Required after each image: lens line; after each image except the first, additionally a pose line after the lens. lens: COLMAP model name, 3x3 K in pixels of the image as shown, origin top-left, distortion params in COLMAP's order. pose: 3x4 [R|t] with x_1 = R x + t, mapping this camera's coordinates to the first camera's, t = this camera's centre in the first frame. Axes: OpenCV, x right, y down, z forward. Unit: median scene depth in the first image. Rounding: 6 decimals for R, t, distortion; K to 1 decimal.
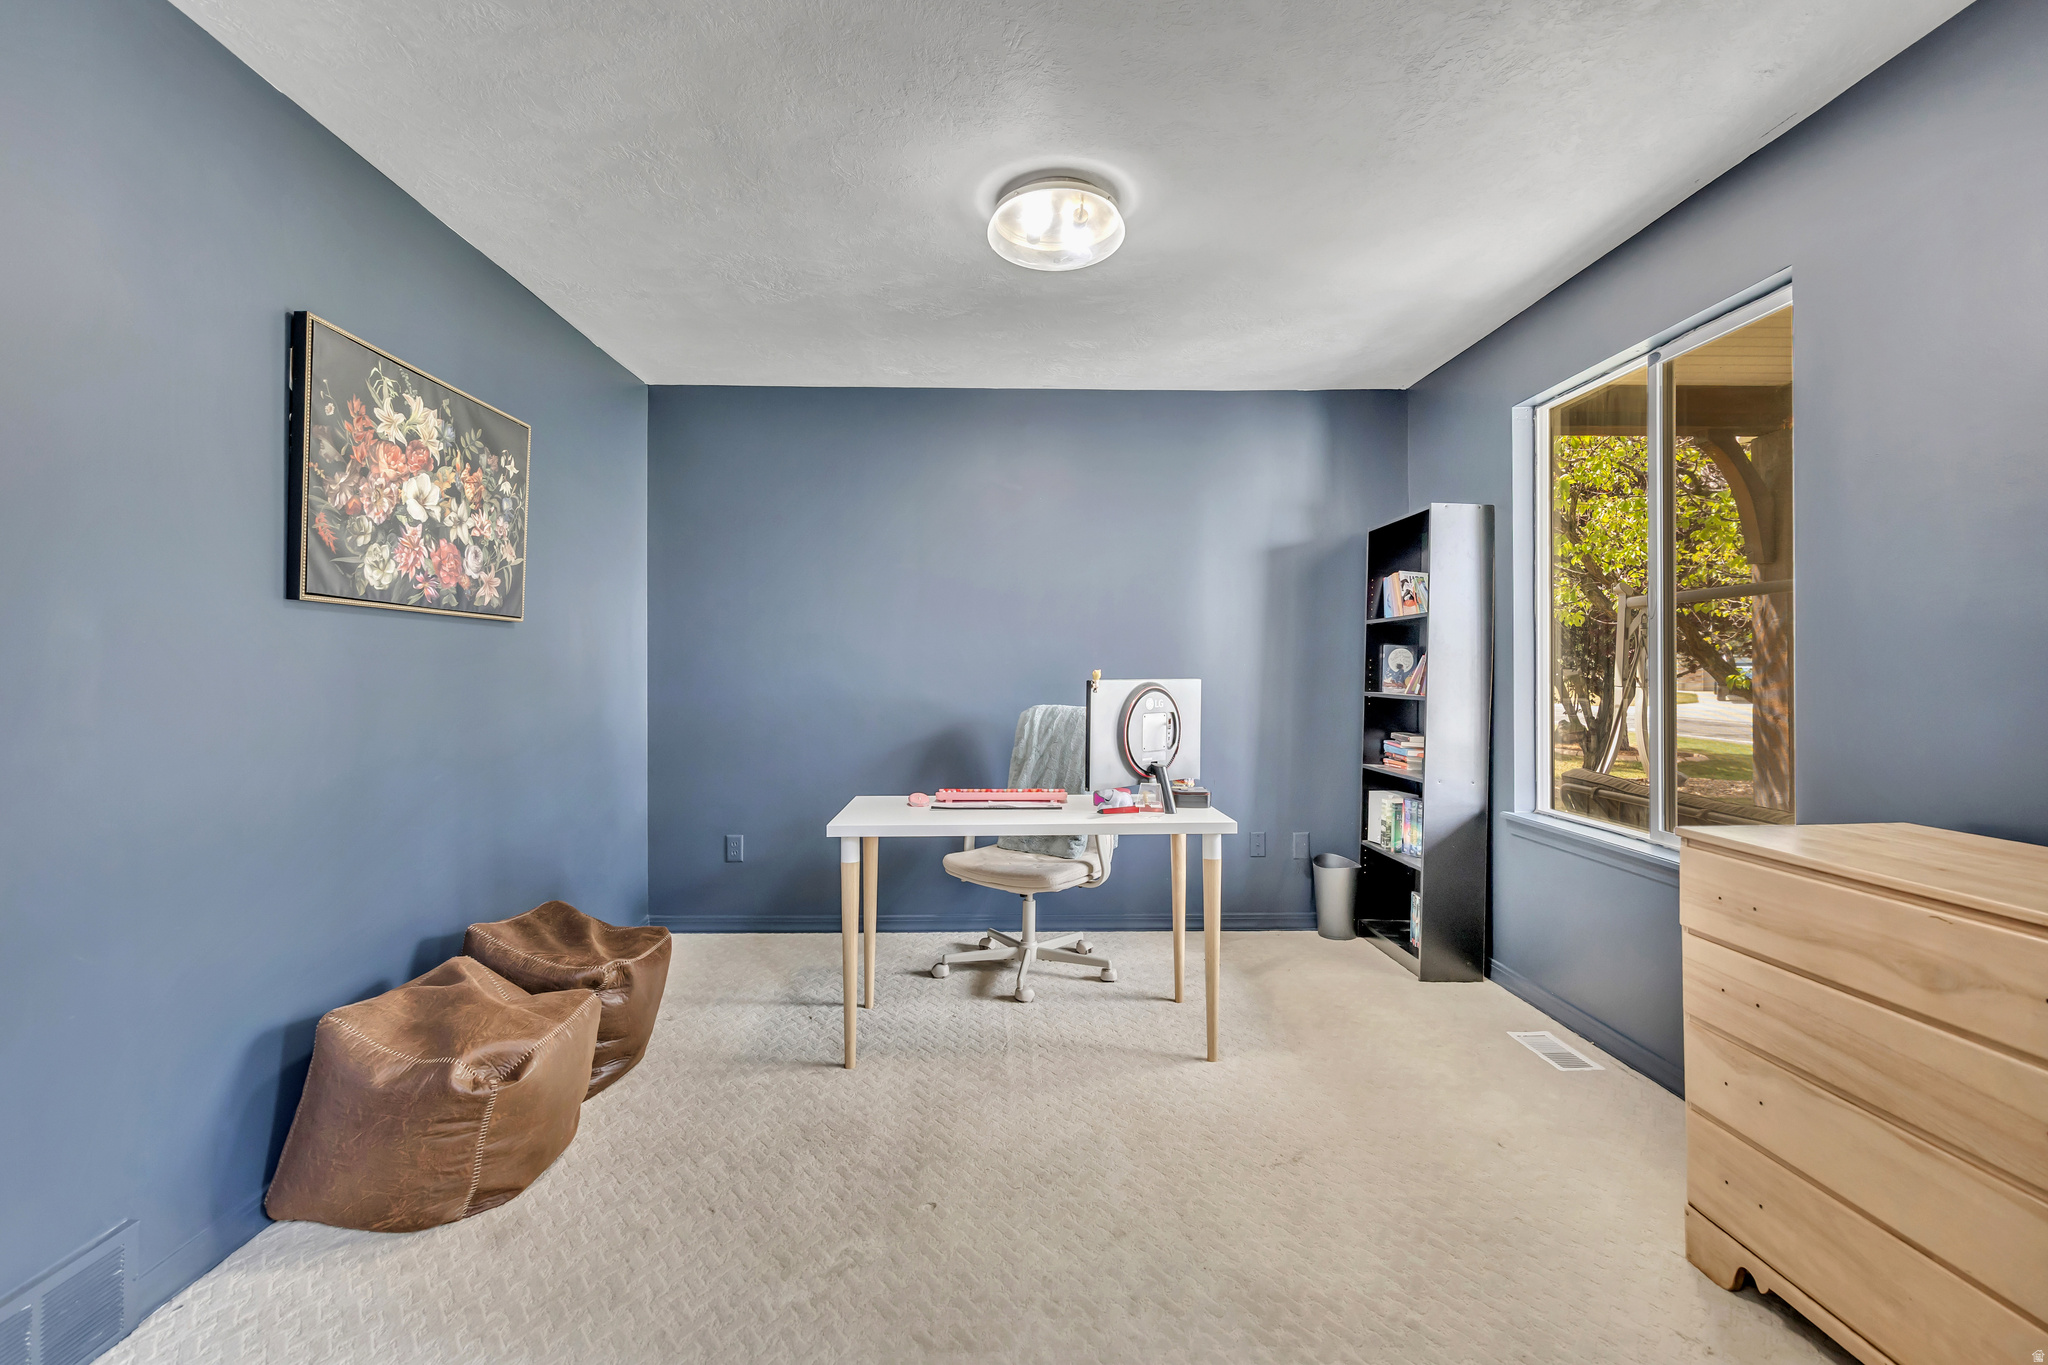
lens RADIAL K [[918.7, 0, 1019.4], [0, 918.7, 674.8], [0, 0, 1]] dist [-0.002271, 0.001215]
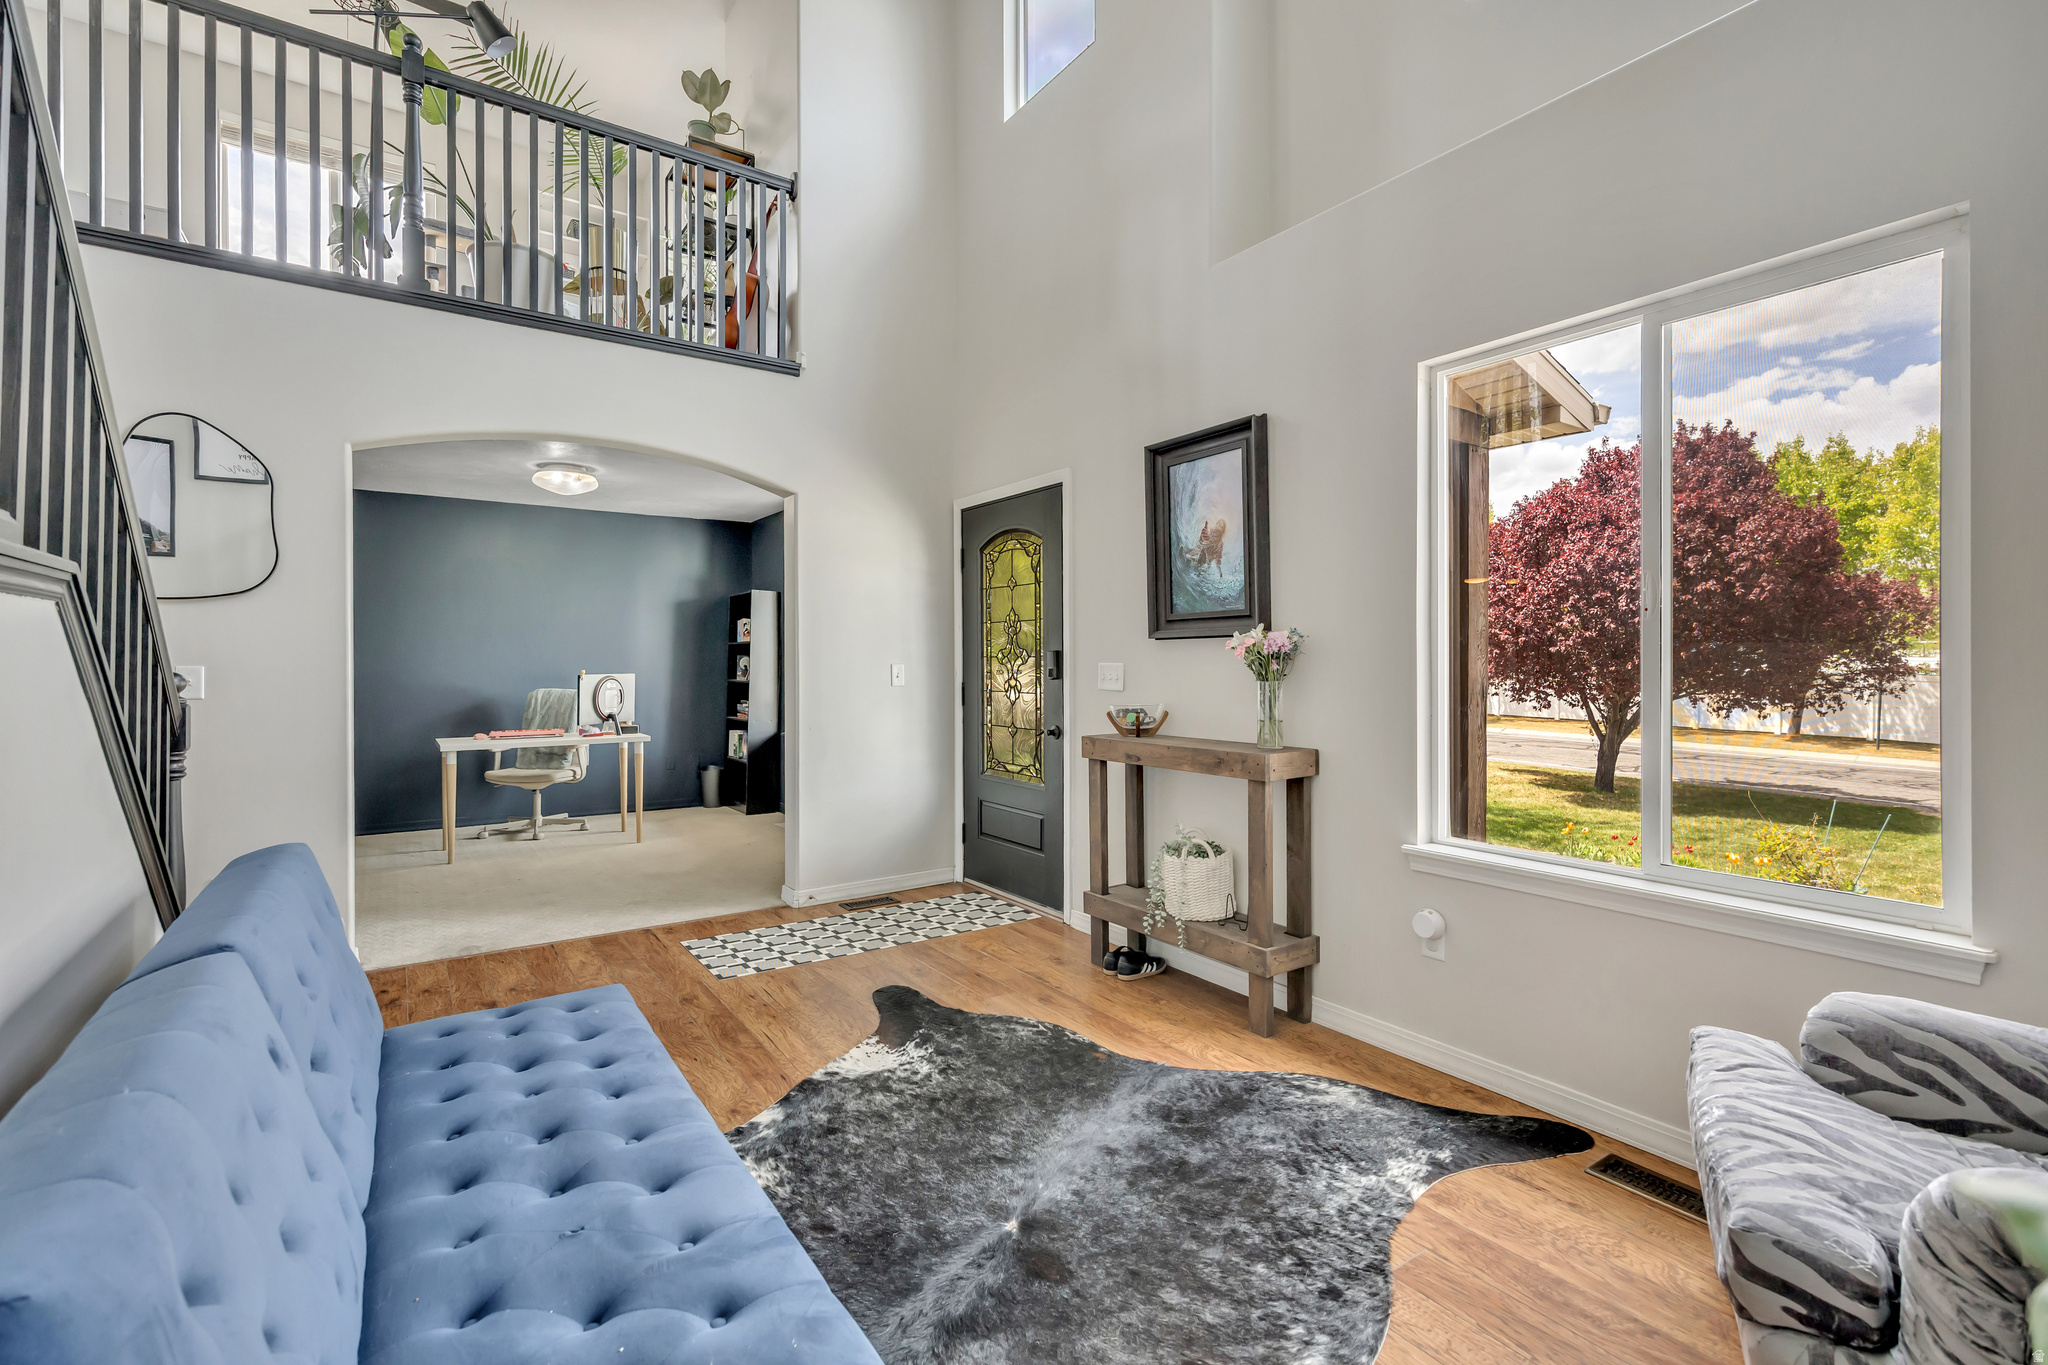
lens RADIAL K [[918.7, 0, 1017.7], [0, 918.7, 672.3], [0, 0, 1]] dist [-0.002271, 0.001215]
pose [[0.840157, -0.006717, 0.542301, -0.182460], [0.004607, 0.999976, 0.005248, -0.005142], [-0.542323, -0.001911, 0.840168, -1.104287]]
